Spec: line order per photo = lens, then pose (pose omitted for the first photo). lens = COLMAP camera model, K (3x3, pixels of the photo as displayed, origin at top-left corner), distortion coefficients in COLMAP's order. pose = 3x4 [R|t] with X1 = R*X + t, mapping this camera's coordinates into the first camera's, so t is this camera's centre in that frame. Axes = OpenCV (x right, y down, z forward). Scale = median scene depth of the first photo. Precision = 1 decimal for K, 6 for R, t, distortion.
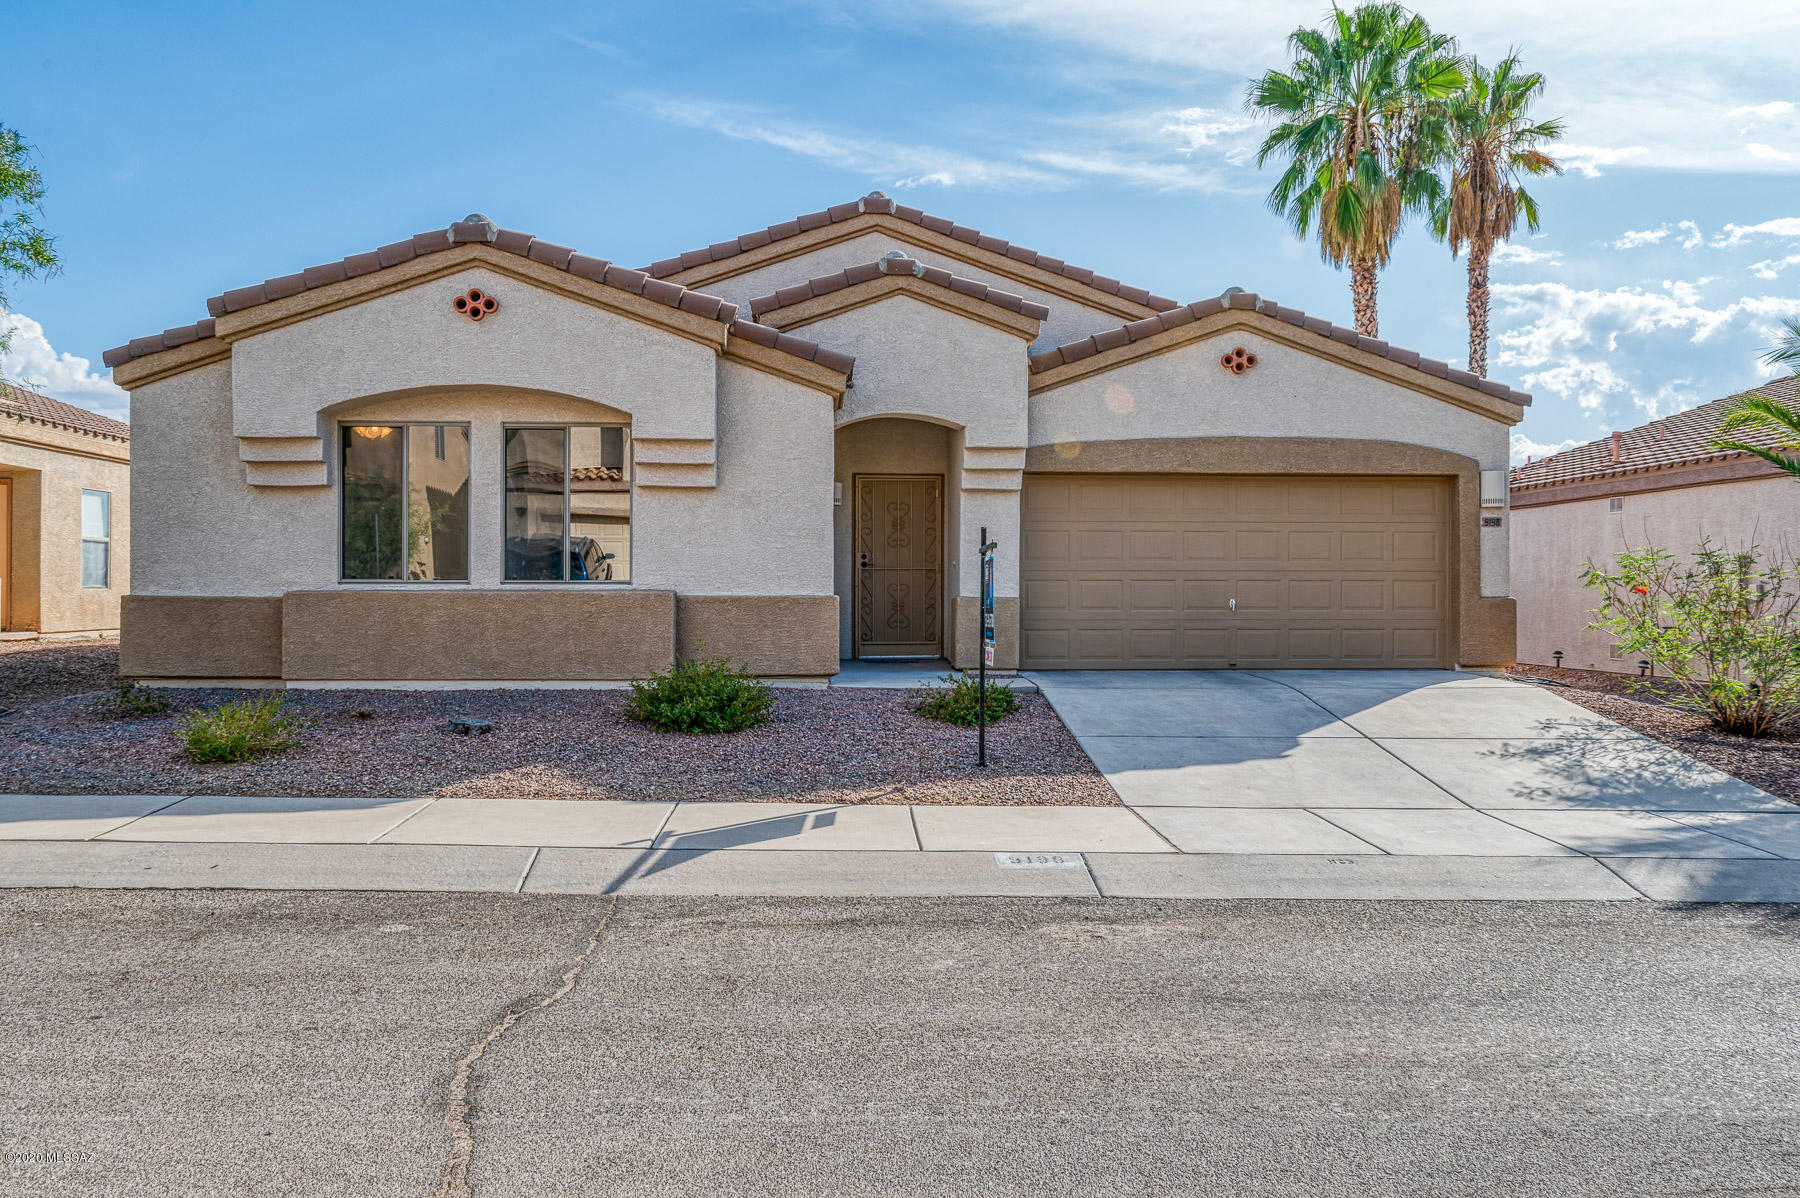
lens RADIAL K [[1463.2, 0, 893.0], [0, 1463.2, 599.8], [0, 0, 1]] dist [0.001309, -0.003168]
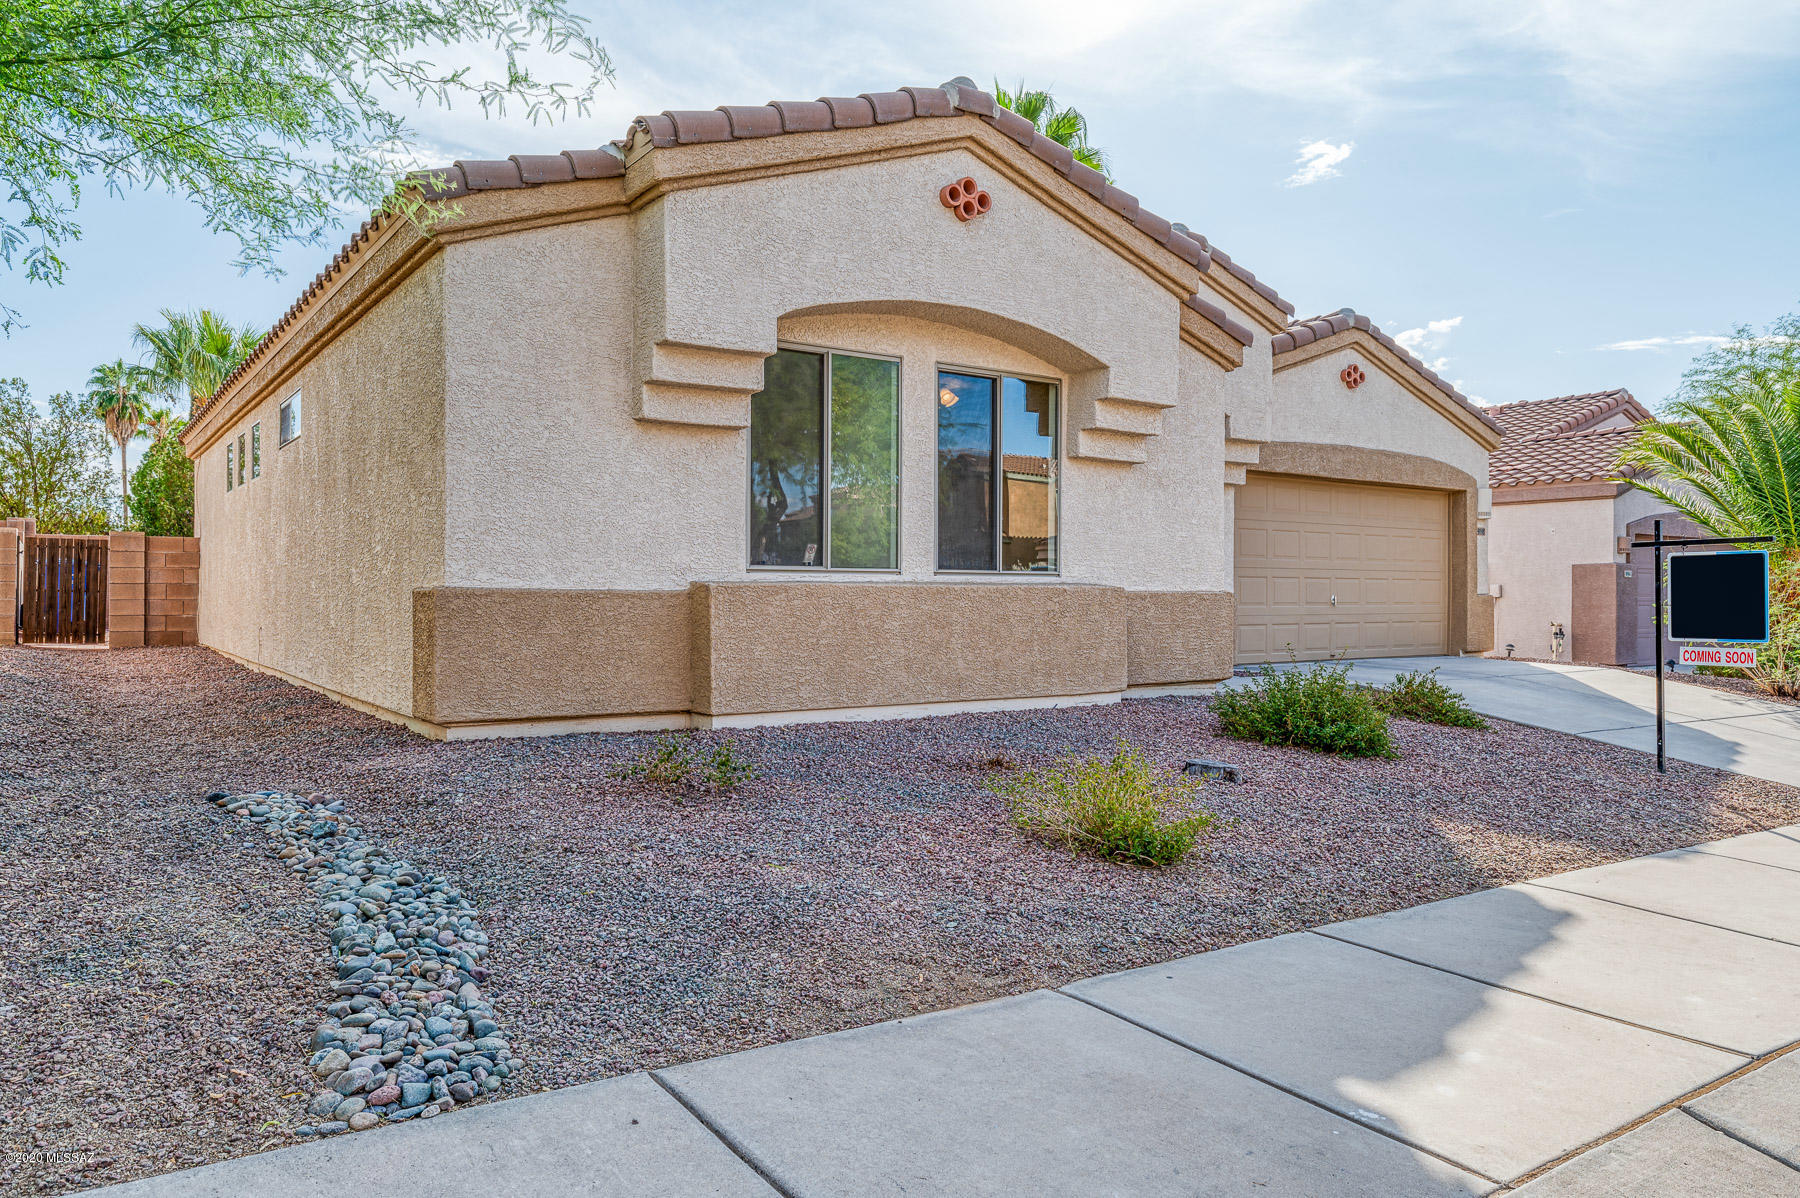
lens RADIAL K [[1227.2, 0, 902.1], [0, 1227.2, 597.5], [0, 0, 1]] dist [-0.000967, 0.000770]
pose [[0.849989, 0.000697, 0.526800, -0.541748], [-0.001581, 0.999998, 0.001227, 0.000317], [-0.526798, -0.001876, 0.849988, 0.409999]]
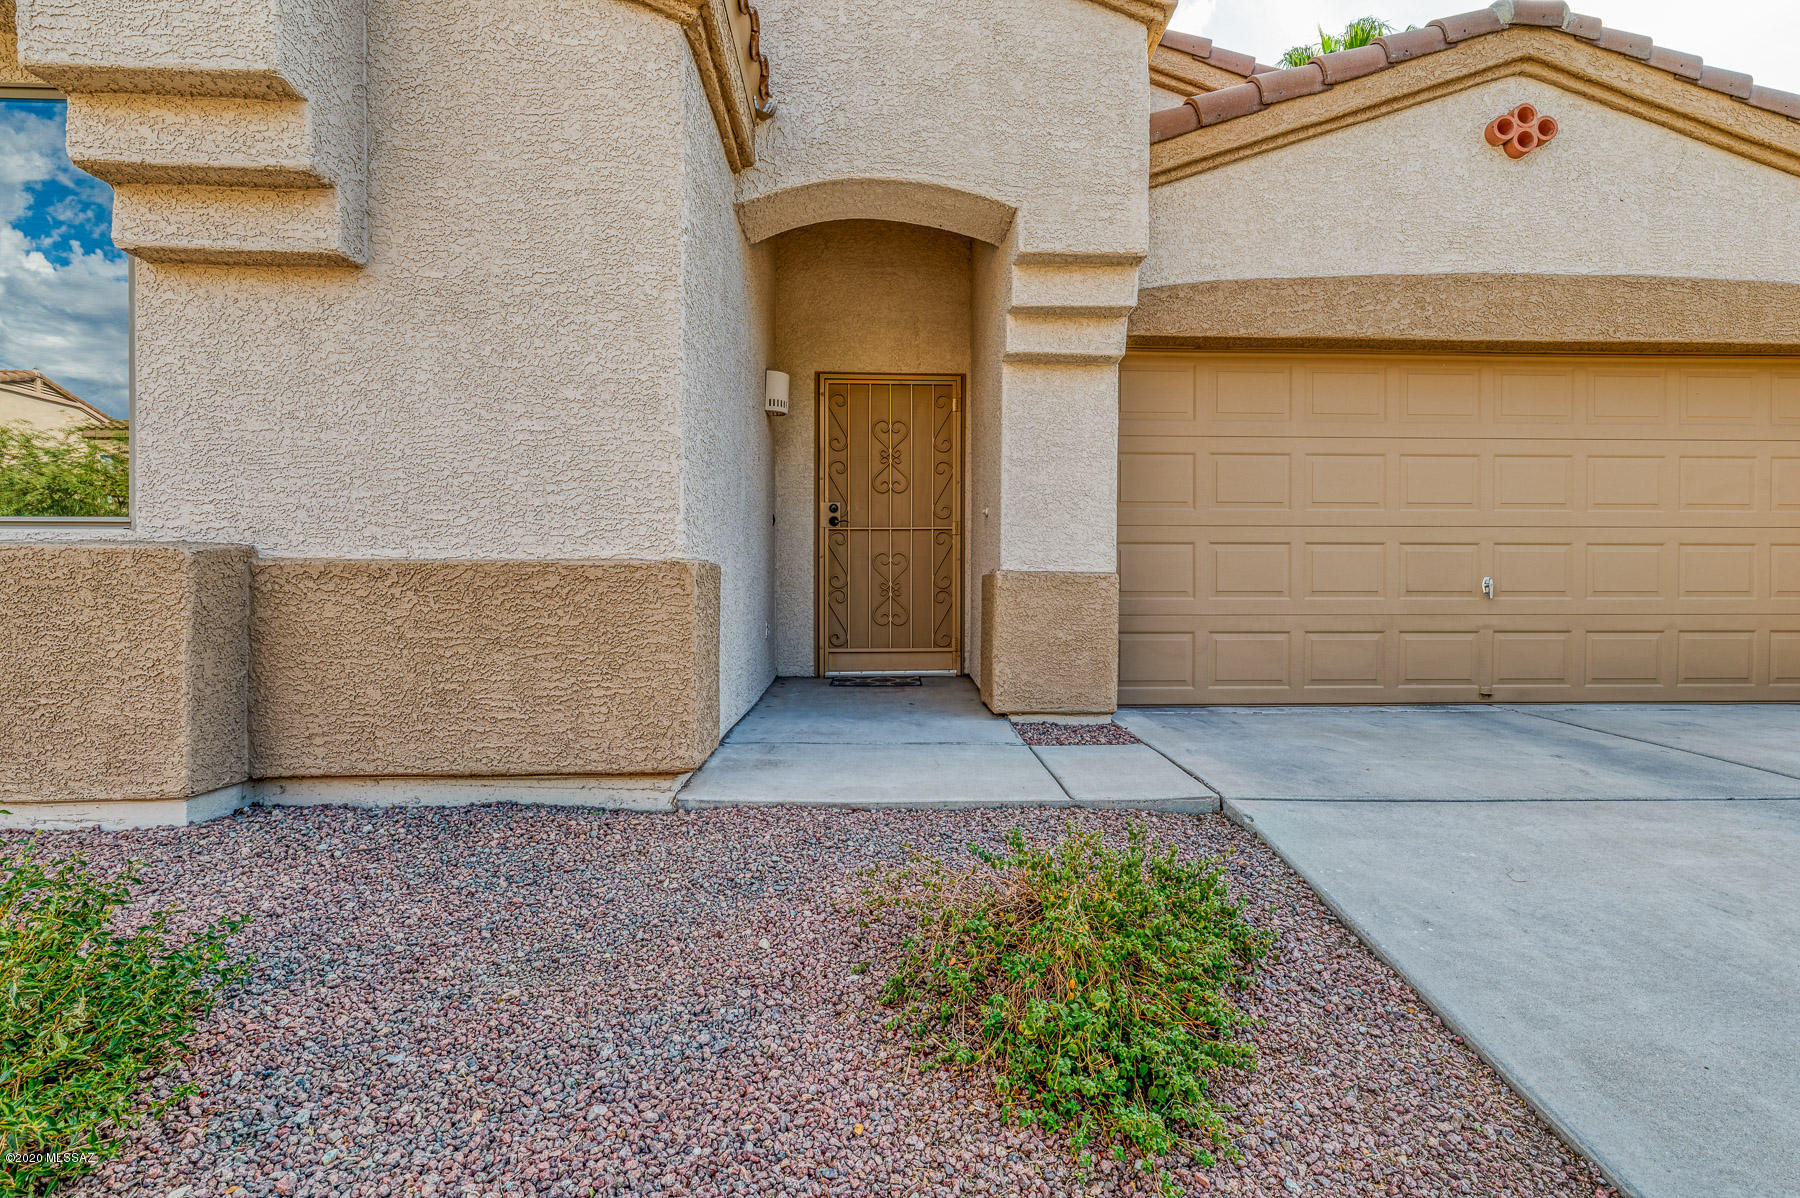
lens RADIAL K [[862.8, 0, 899.3], [0, 862.8, 595.5], [0, 0, 1]] dist [-0.001455, 0.000376]
pose [[0.999700, 0.000643, -0.024478, 0.017662], [-0.000449, 0.999968, 0.007936, 0.004038], [0.024482, -0.007923, 0.999669, 0.694245]]
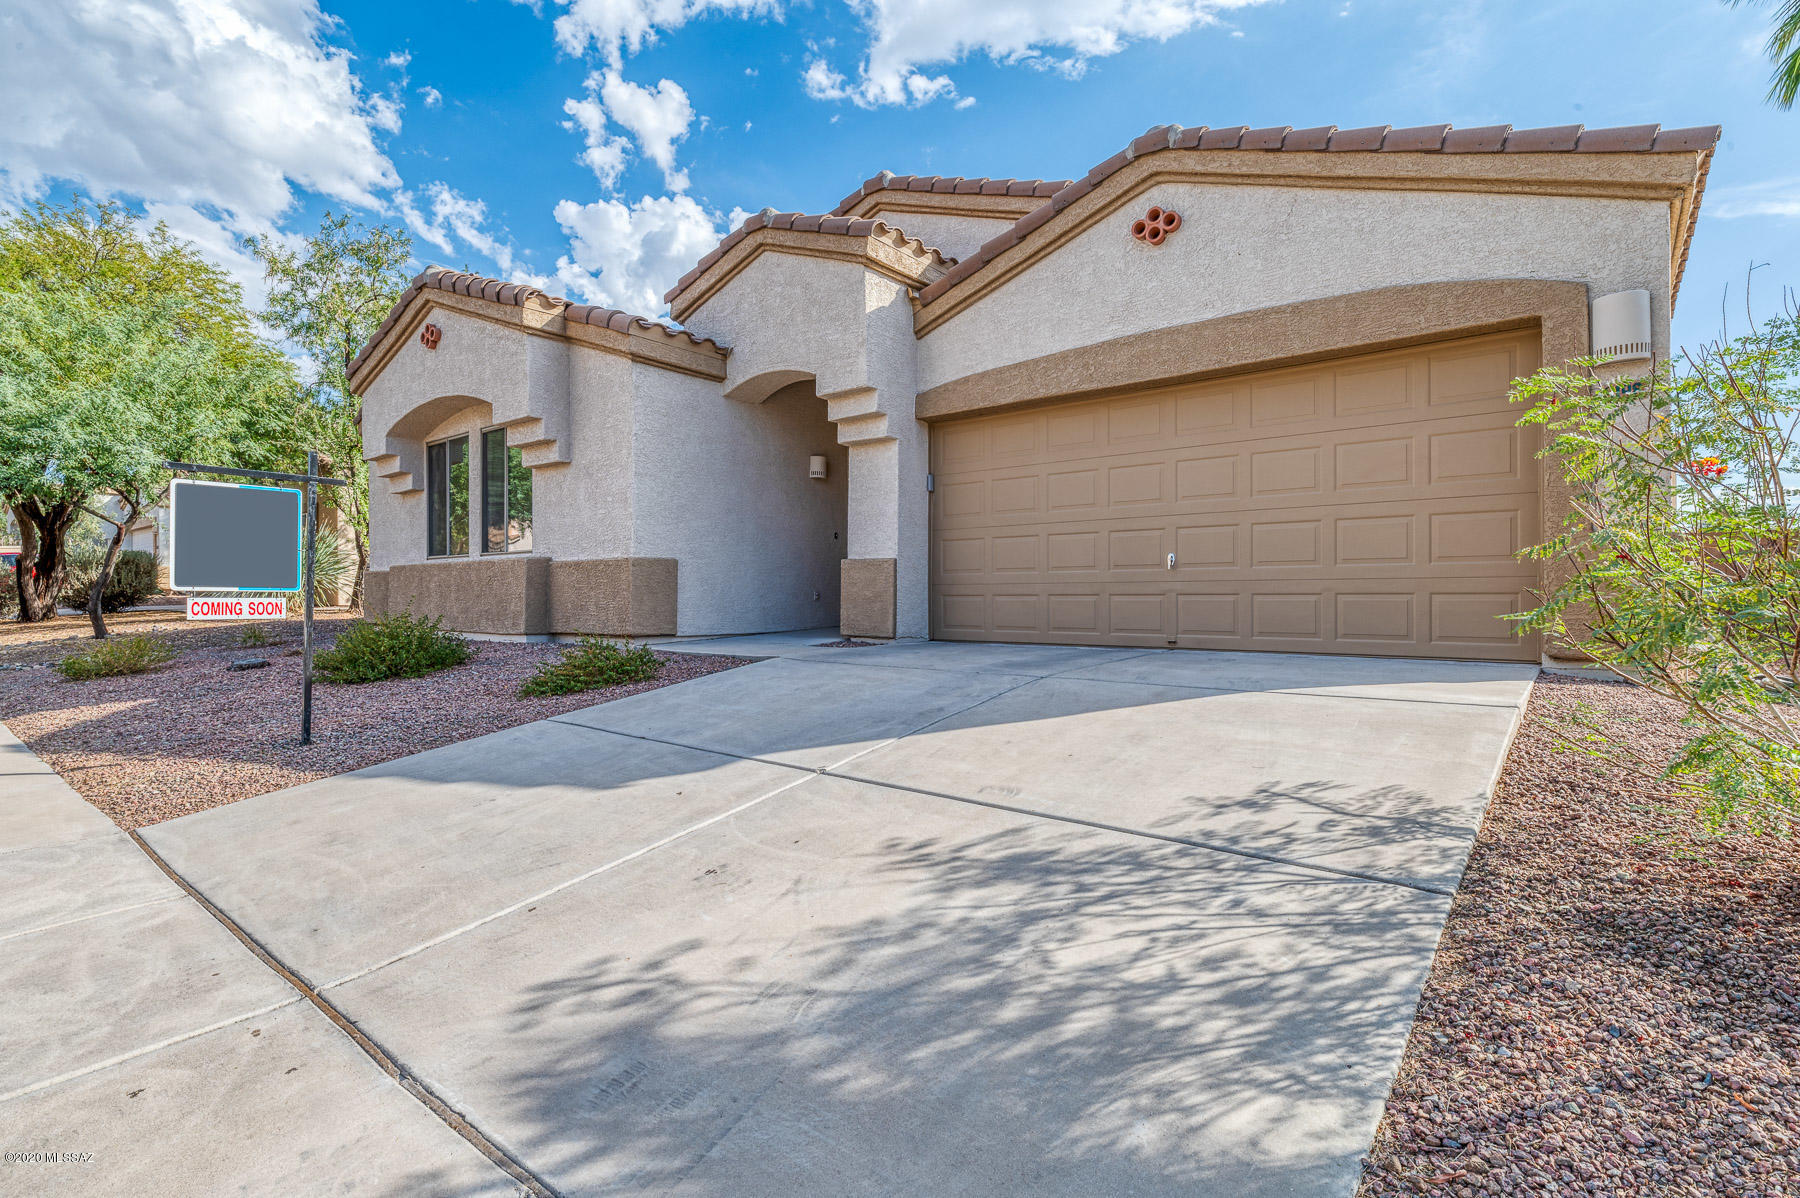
lens RADIAL K [[862.8, 0, 902.7], [0, 862.8, 598.5], [0, 0, 1]] dist [-0.001455, 0.000376]
pose [[0.736670, -0.001368, -0.676251, 0.444226], [0.001136, 0.999999, -0.000786, 0.023340], [0.676251, -0.000189, 0.736671, 0.611254]]
